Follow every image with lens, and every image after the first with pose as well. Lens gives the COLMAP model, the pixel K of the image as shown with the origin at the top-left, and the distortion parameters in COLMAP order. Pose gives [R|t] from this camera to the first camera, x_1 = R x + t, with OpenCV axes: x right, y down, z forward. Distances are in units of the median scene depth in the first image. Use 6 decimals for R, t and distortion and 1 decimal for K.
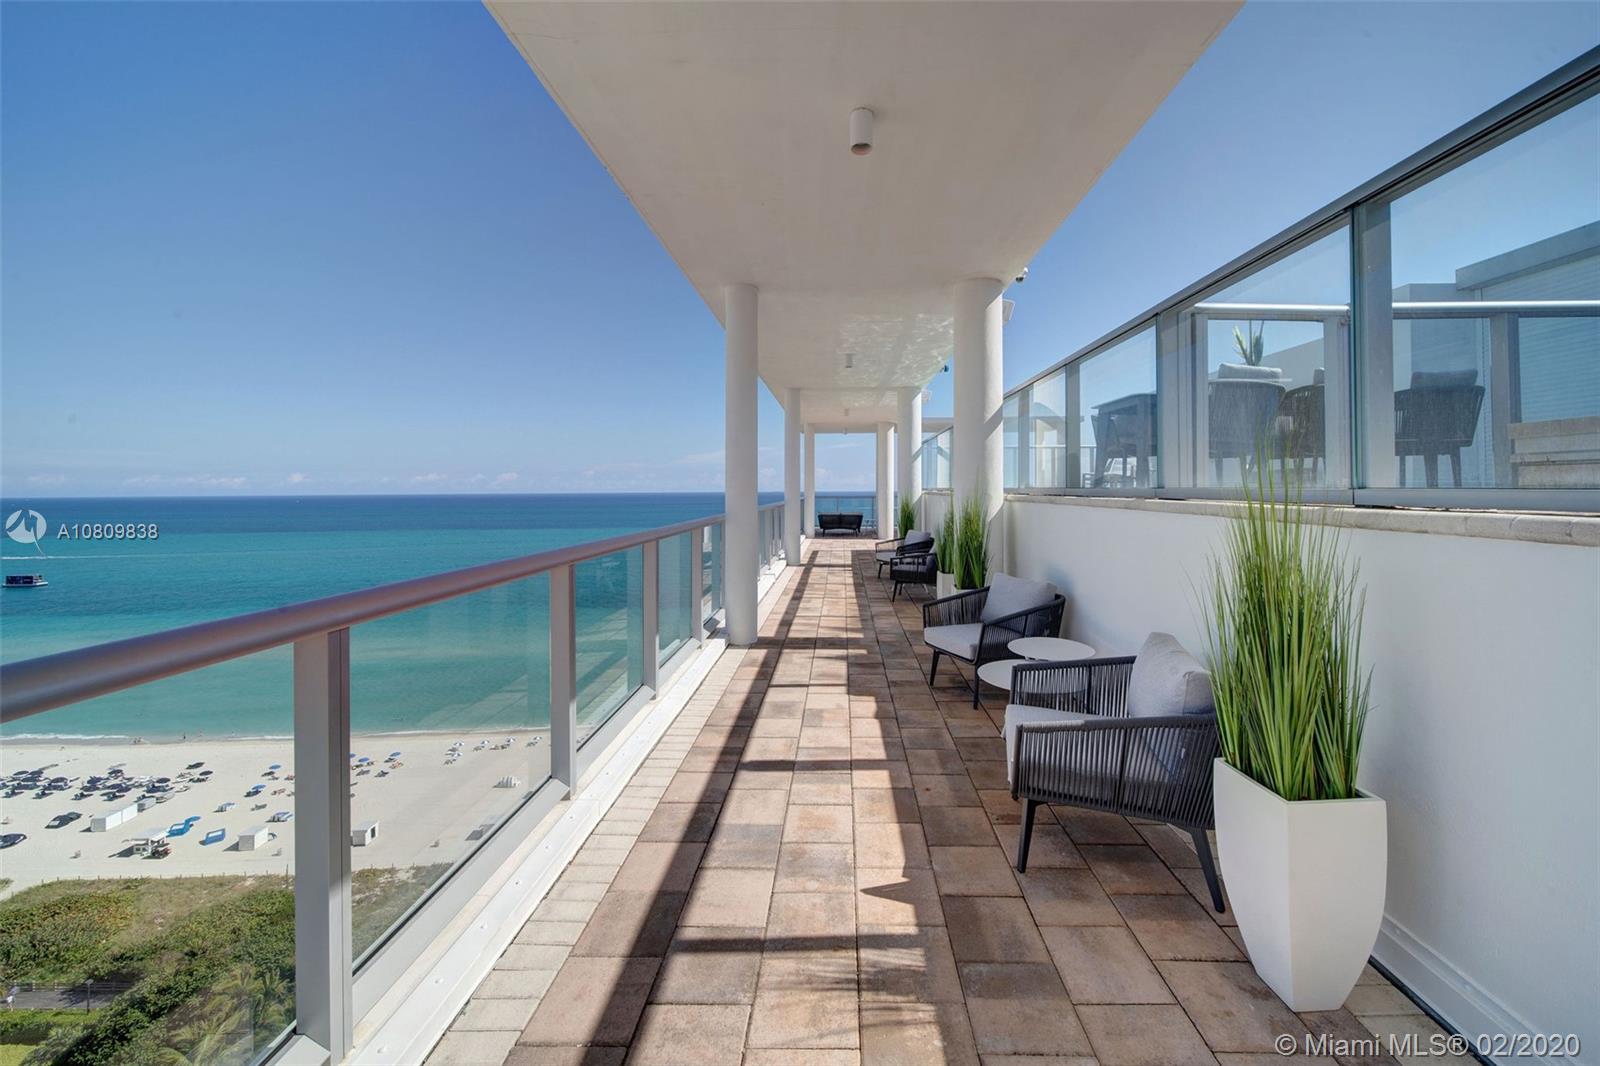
lens RADIAL K [[622.2, 0, 800.0], [0, 622.2, 533.0], [0, 0, 1]] dist [0.001875, 0.000162]
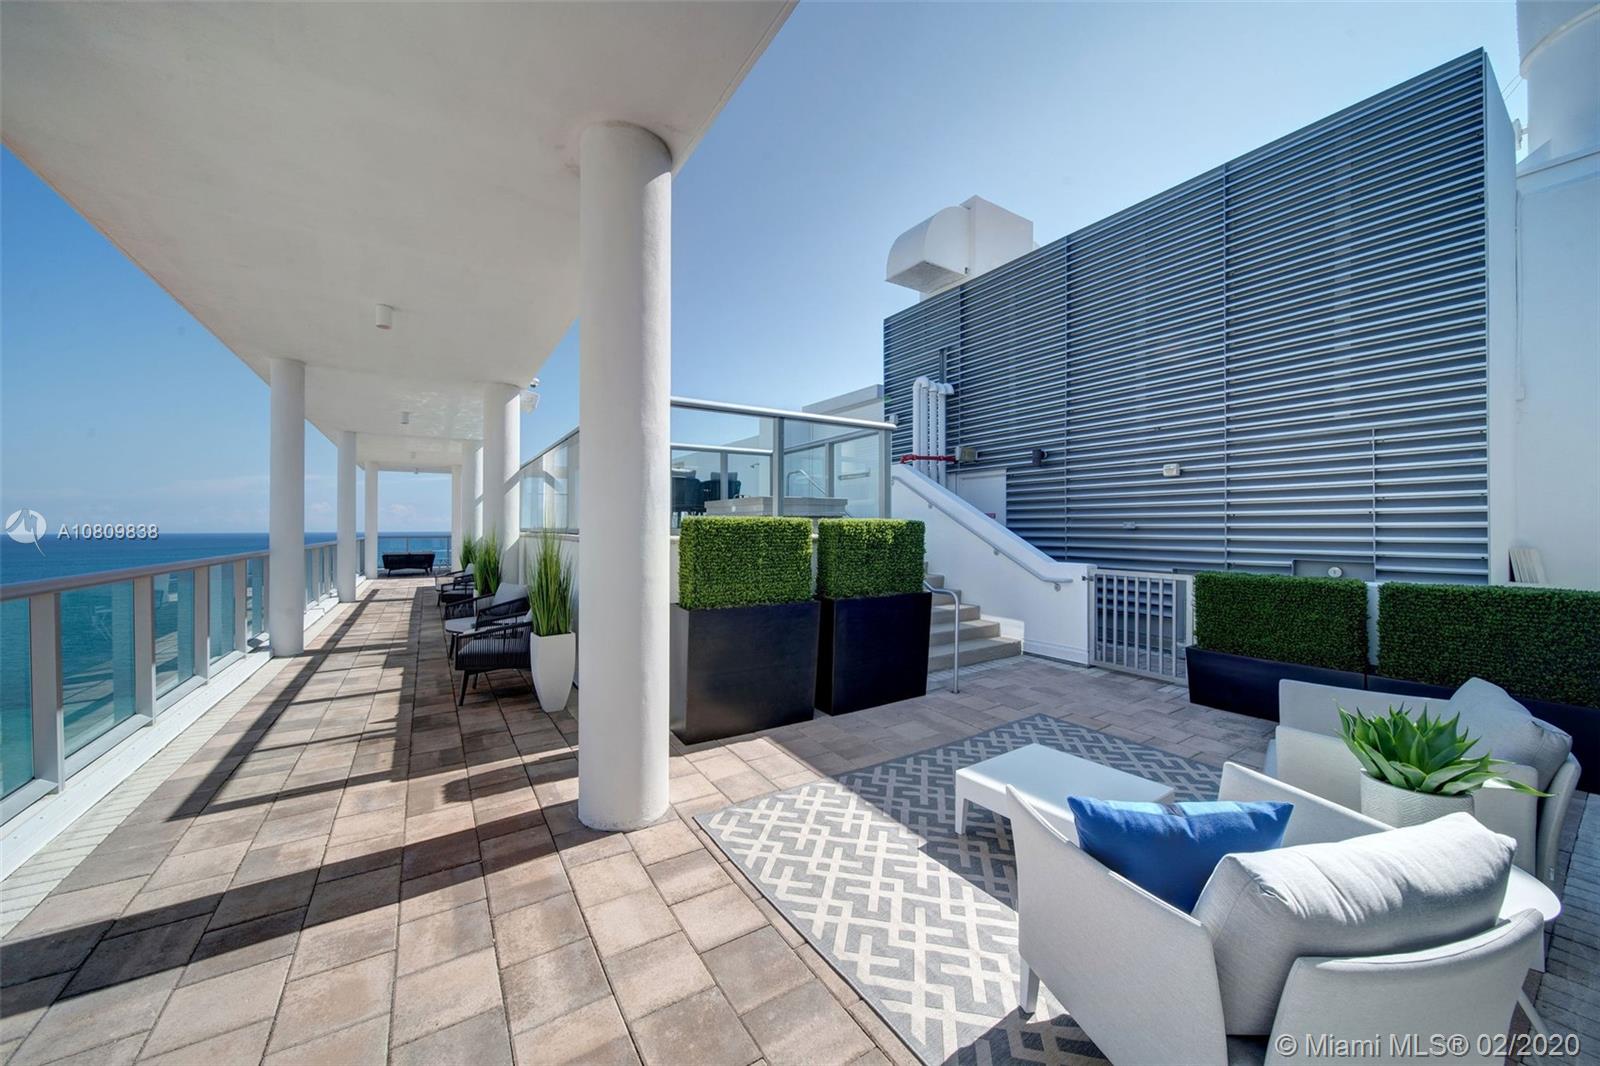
lens RADIAL K [[622.2, 0, 800.0], [0, 622.2, 533.0], [0, 0, 1]] dist [0.001875, 0.000162]
pose [[0.822279, -0.002437, 0.569080, 0.035339], [0.039144, 0.997865, -0.052288, 0.038206], [-0.567737, 0.065271, 0.820618, -0.540182]]
